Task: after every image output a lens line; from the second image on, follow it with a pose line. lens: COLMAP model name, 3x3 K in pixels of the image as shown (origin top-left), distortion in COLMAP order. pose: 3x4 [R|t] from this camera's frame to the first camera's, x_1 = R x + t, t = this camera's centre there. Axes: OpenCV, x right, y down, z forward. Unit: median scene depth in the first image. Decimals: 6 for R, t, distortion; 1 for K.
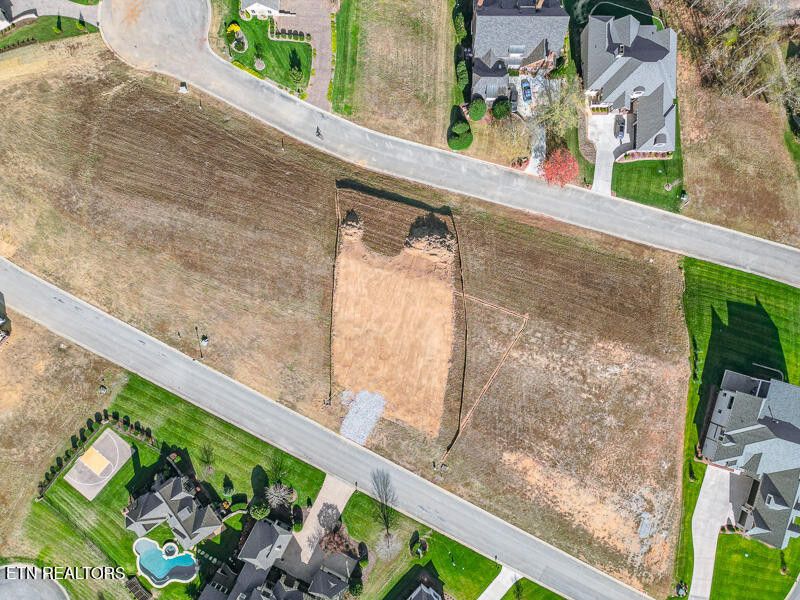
lens RADIAL K [[557.8, 0, 400.0], [0, 557.8, 300.0], [0, 0, 1]] dist [0.084222, -0.076123]
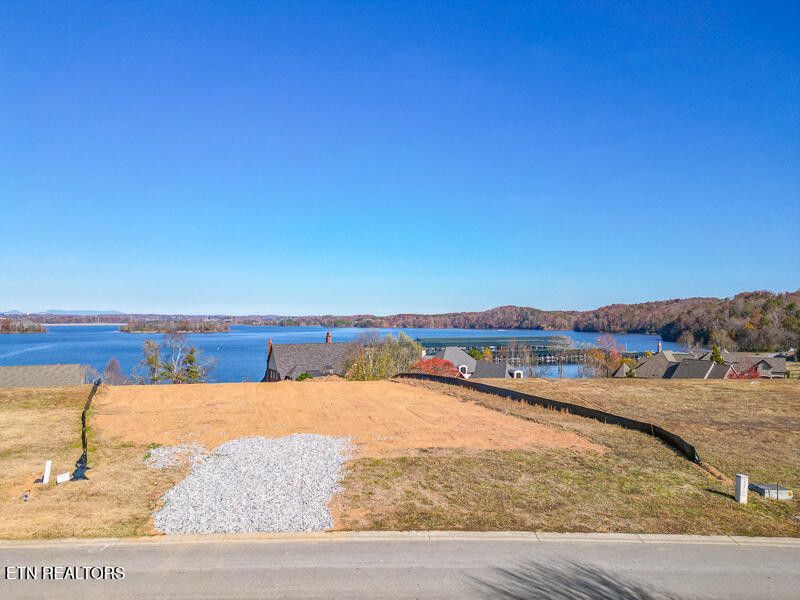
lens RADIAL K [[557.8, 0, 400.0], [0, 557.8, 300.0], [0, 0, 1]] dist [0.084222, -0.076123]
pose [[0.874964, 0.010118, 0.484083, -0.123973], [0.484183, -0.023136, -0.874661, 0.407651], [0.002350, 0.999681, -0.025142, 0.940792]]
